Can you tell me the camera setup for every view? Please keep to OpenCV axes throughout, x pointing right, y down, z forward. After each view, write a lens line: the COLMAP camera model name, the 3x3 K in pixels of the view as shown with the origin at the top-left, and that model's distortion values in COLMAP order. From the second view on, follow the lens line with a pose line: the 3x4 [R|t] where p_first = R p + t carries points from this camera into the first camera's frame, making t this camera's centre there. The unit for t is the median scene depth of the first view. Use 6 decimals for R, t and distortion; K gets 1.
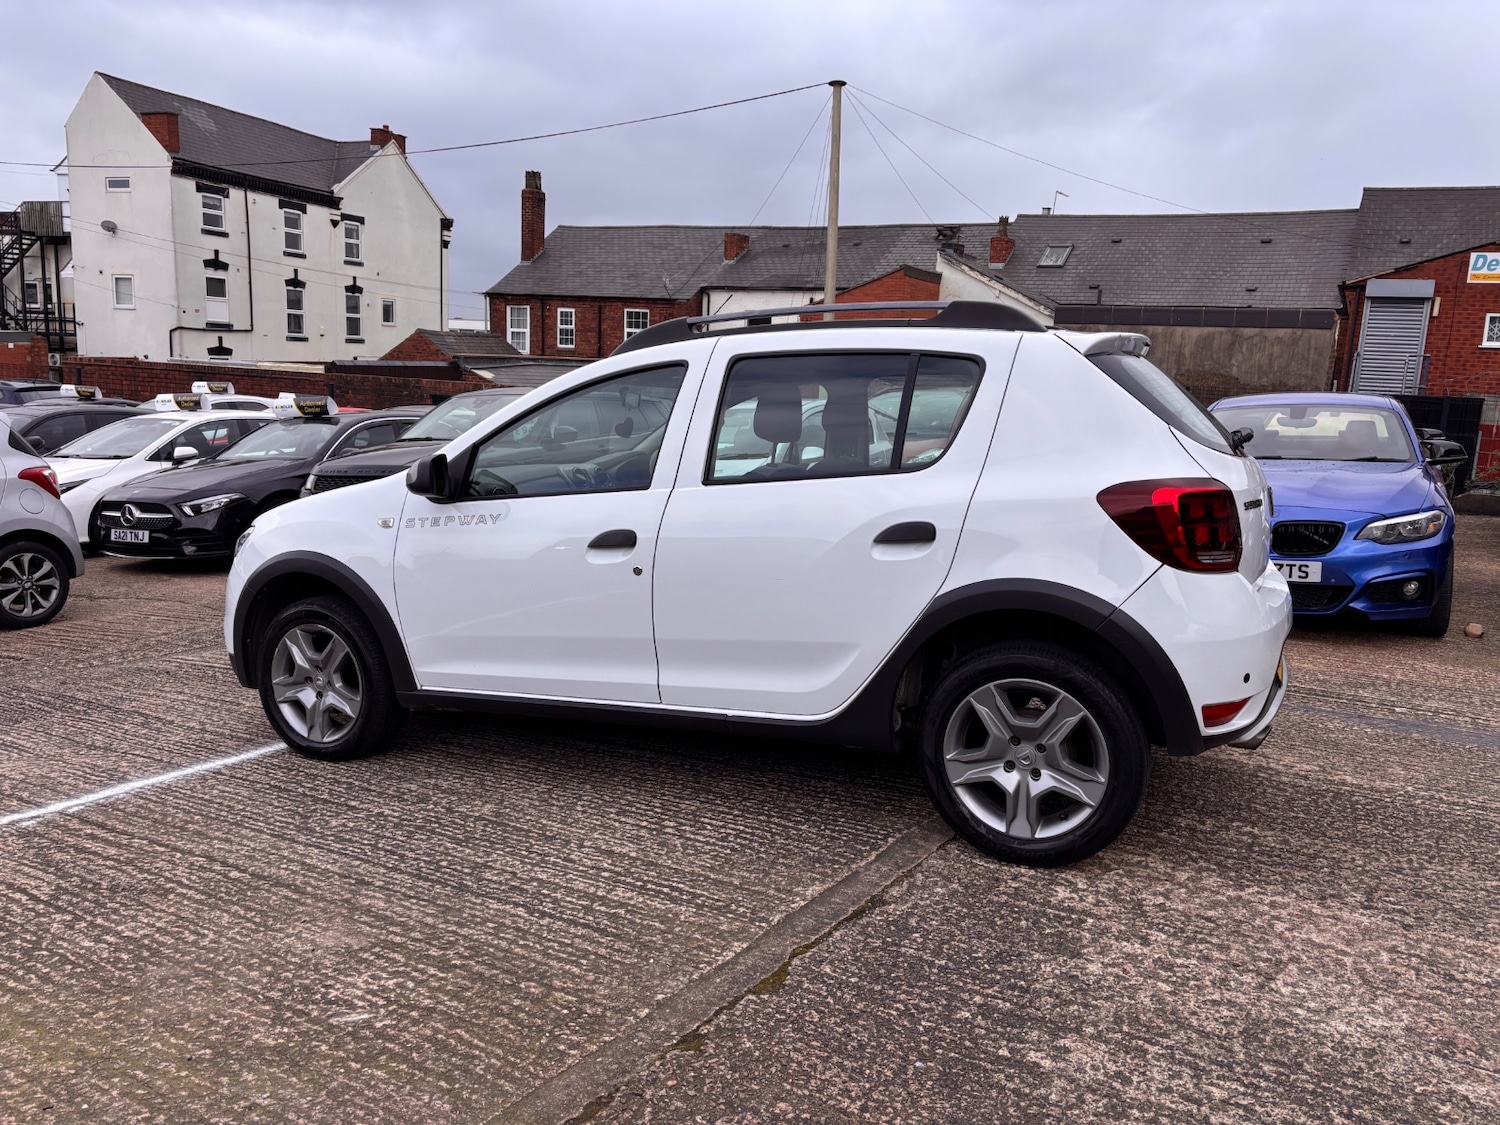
lens RADIAL K [[1131.3, 0, 749.6], [0, 1131.3, 557.3], [0, 0, 1]] dist [0.051620, -0.055924]
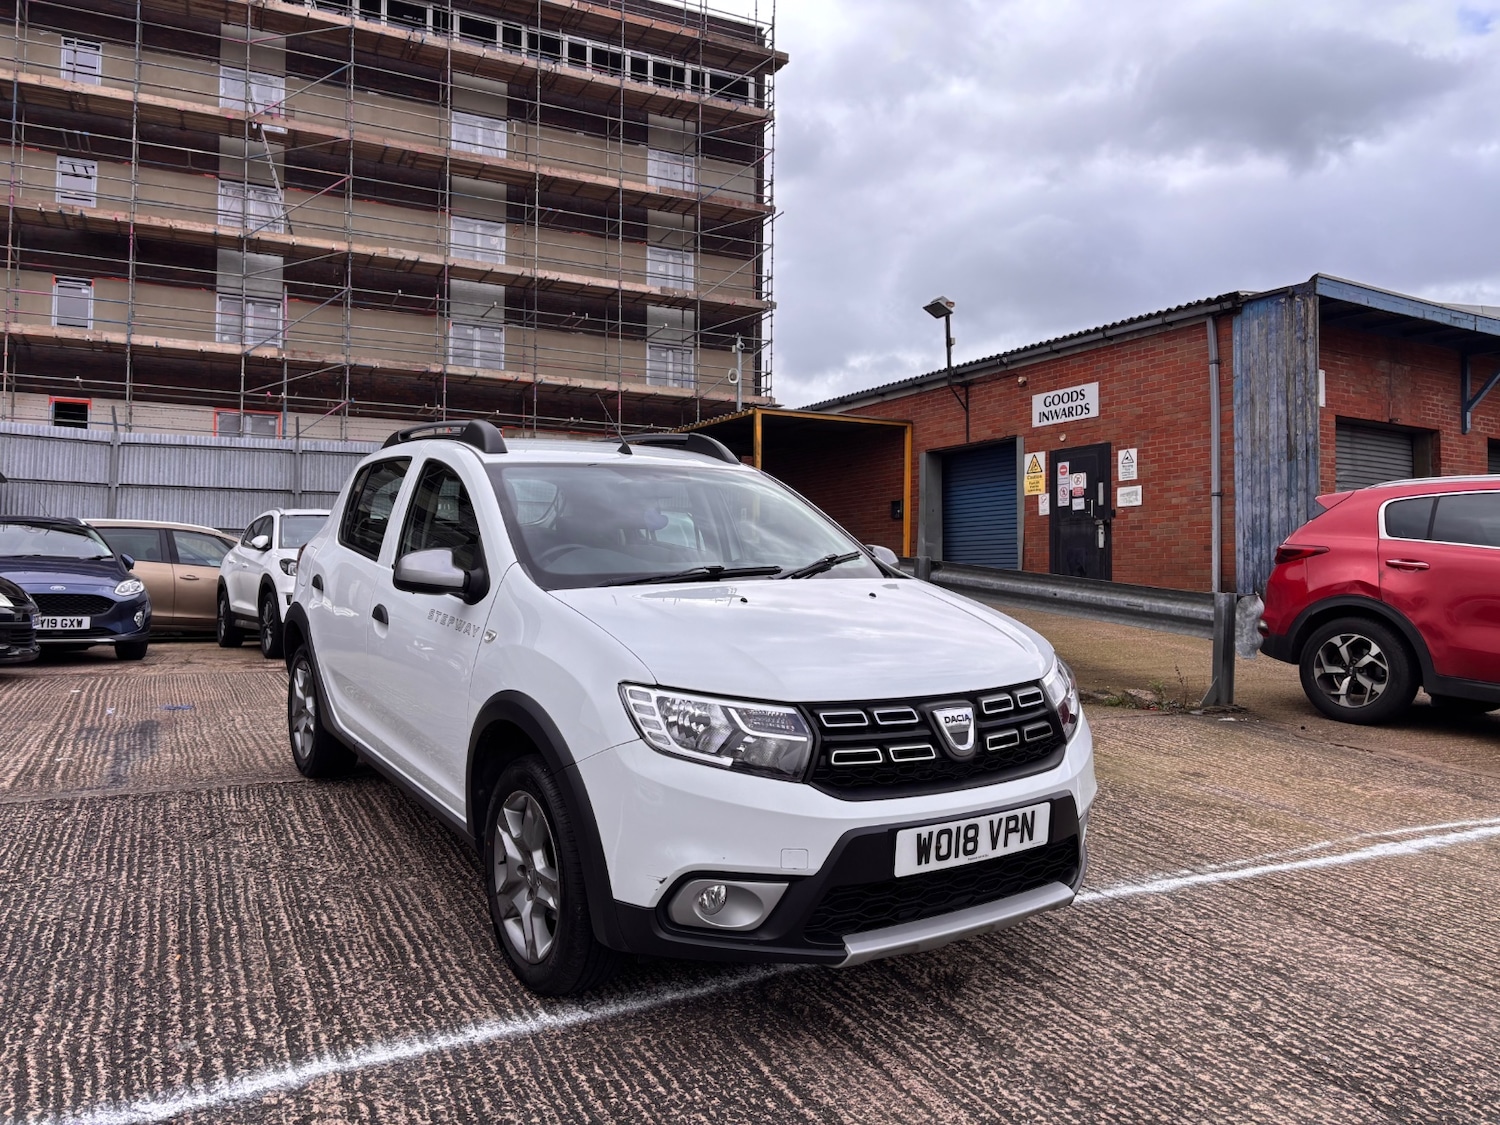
lens RADIAL K [[1131.3, 0, 761.3], [0, 1131.3, 557.4], [0, 0, 1]] dist [0.051620, -0.055924]
pose [[-0.858786, -0.031568, 0.511362, -0.729449], [0.045867, 0.989355, 0.138105, -0.230980], [-0.510278, 0.142057, -0.848196, 1.935080]]
